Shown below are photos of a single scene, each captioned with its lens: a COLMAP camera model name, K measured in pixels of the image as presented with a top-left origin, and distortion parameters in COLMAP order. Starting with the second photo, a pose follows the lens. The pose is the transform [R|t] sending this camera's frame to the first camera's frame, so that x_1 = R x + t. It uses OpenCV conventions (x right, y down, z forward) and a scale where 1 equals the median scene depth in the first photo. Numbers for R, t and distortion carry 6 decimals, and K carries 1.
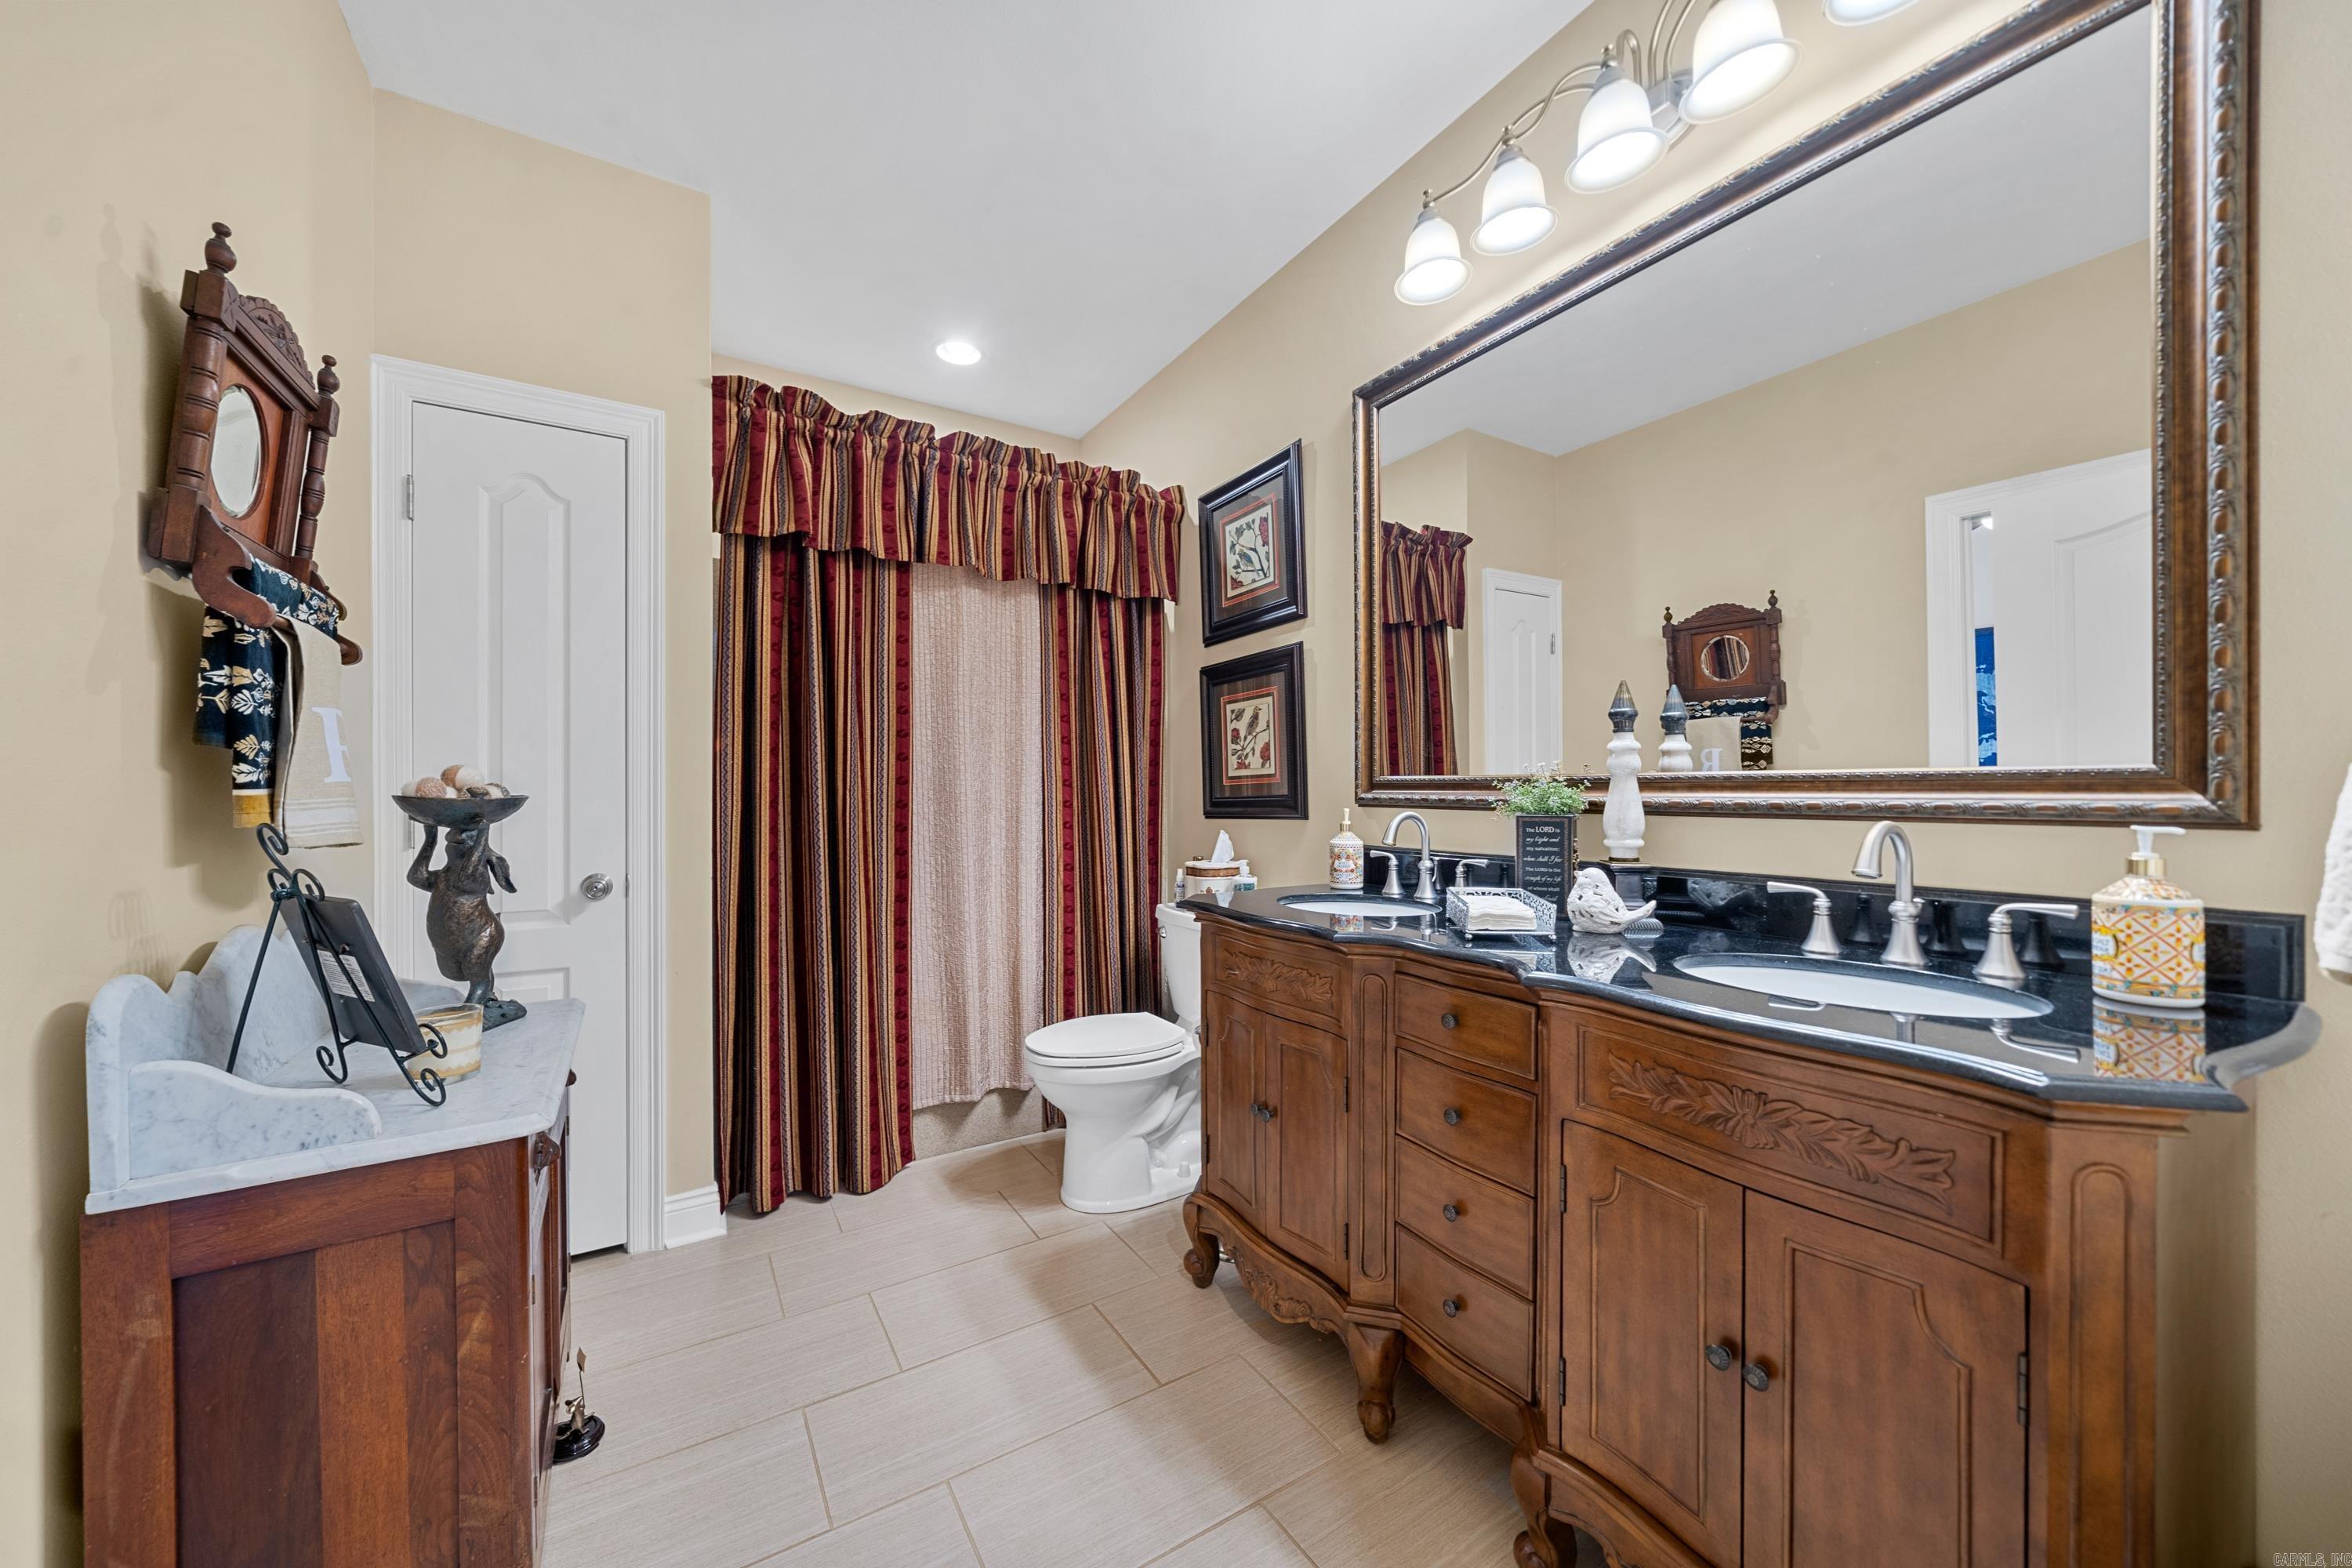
lens RADIAL K [[858.4, 0, 1174.9], [0, 858.4, 785.7], [0, 0, 1]] dist [-0.001855, -0.000045]
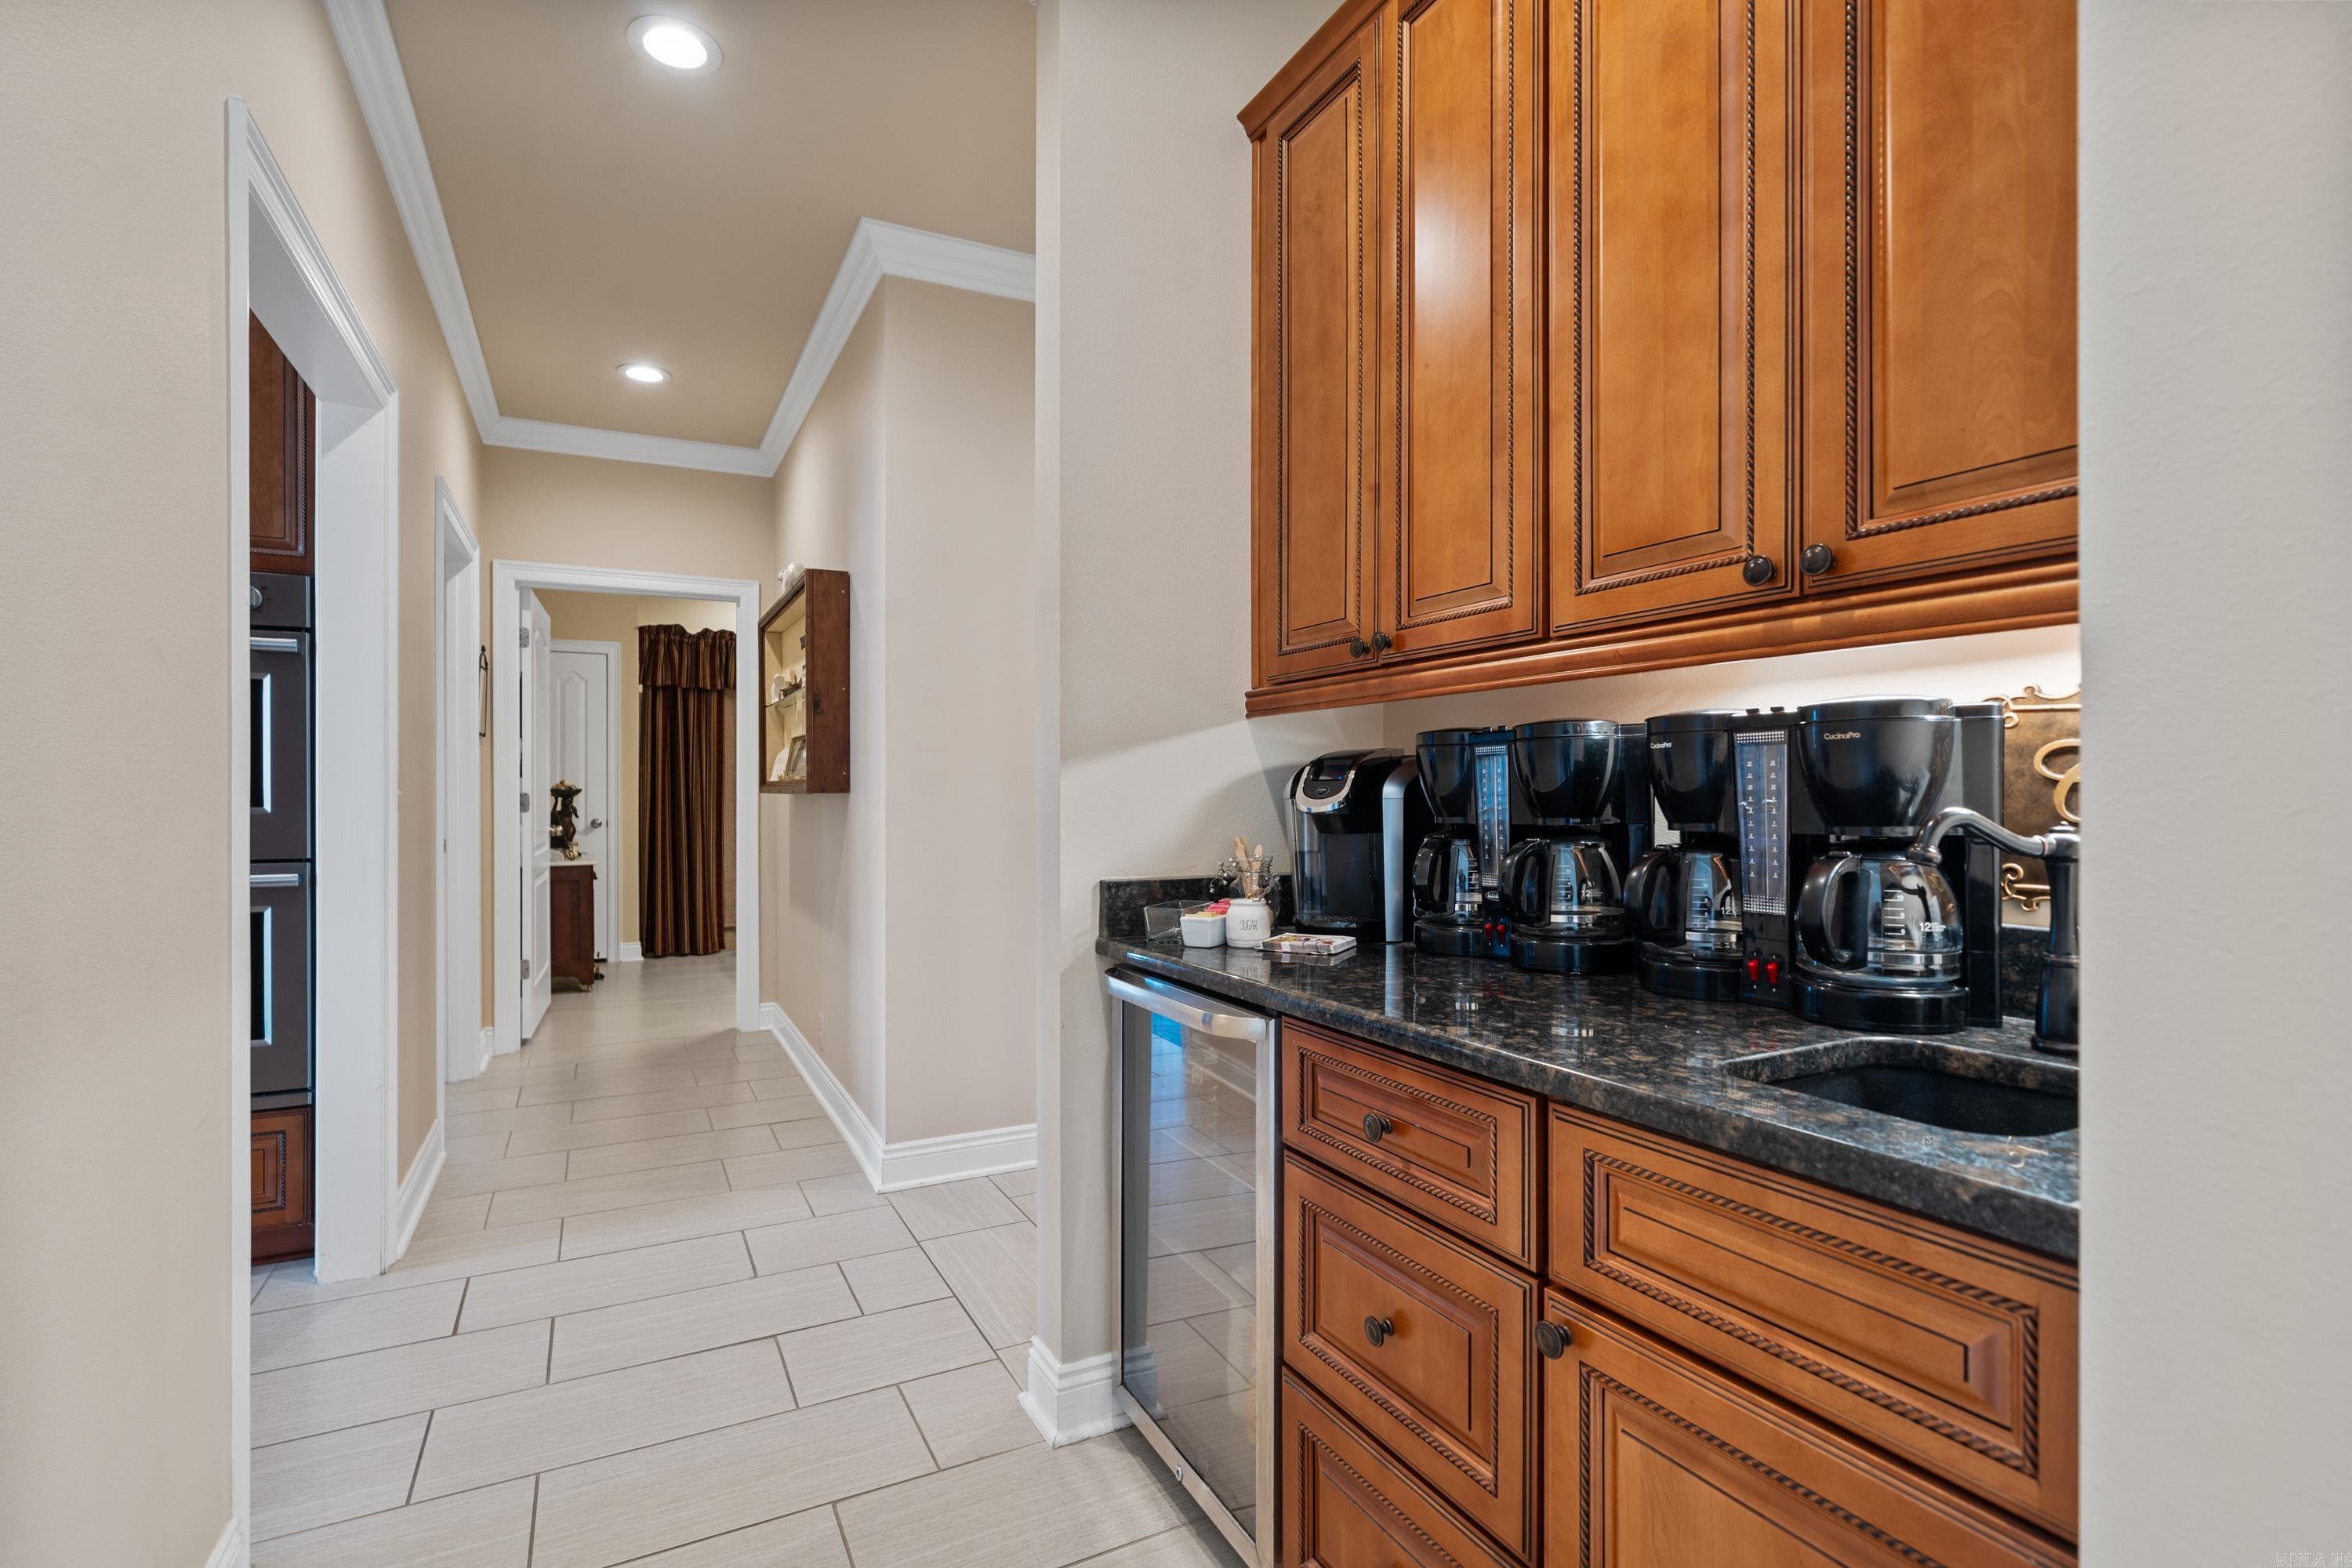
lens RADIAL K [[1127.3, 0, 1177.6], [0, 1127.3, 787.9], [0, 0, 1]] dist [0.002515, 0.000131]
pose [[0.997750, 0.004922, -0.066865, 1.259770], [-0.004536, 0.999972, 0.005926, -0.019386], [0.066892, -0.005609, 0.997744, -2.198059]]
